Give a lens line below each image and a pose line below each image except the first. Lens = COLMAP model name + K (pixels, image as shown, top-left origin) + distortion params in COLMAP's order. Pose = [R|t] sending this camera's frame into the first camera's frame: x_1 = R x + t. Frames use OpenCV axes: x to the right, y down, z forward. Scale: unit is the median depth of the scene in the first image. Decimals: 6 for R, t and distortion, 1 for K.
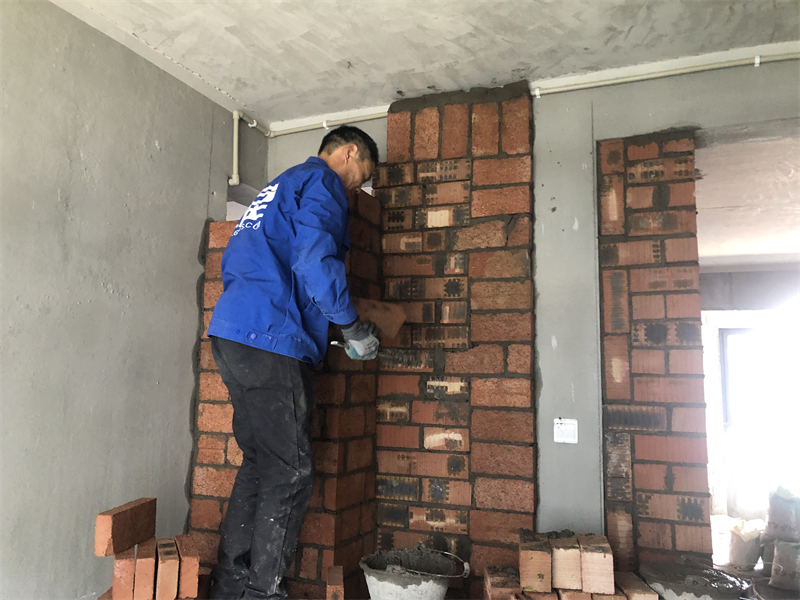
lens RADIAL K [[661.3, 0, 408.2], [0, 661.3, 285.6], [0, 0, 1]] dist [0.030749, -0.035458]
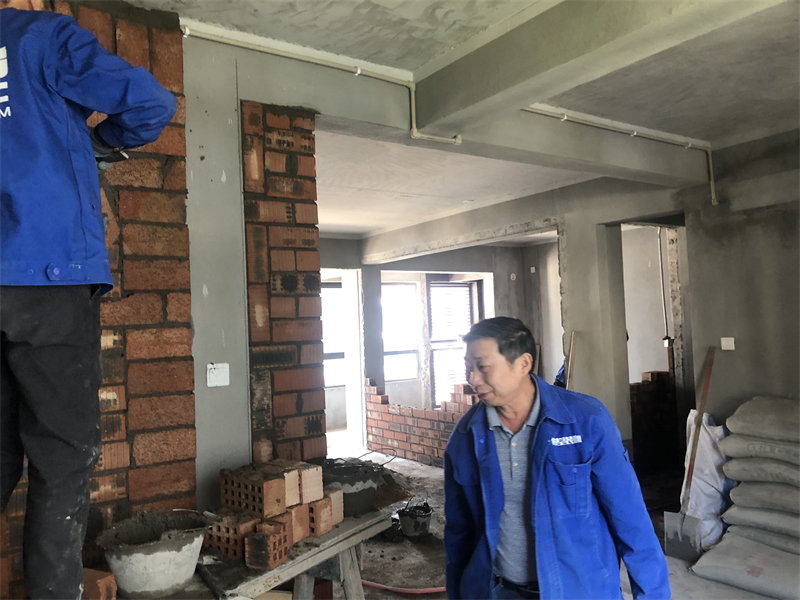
lens RADIAL K [[661.3, 0, 399.6], [0, 661.3, 294.6], [0, 0, 1]] dist [0.030749, -0.035458]
pose [[0.533216, -0.002181, 0.845976, -0.486516], [-0.075145, 0.995922, 0.049931, 0.018326], [-0.842635, -0.090195, 0.530877, 0.209413]]
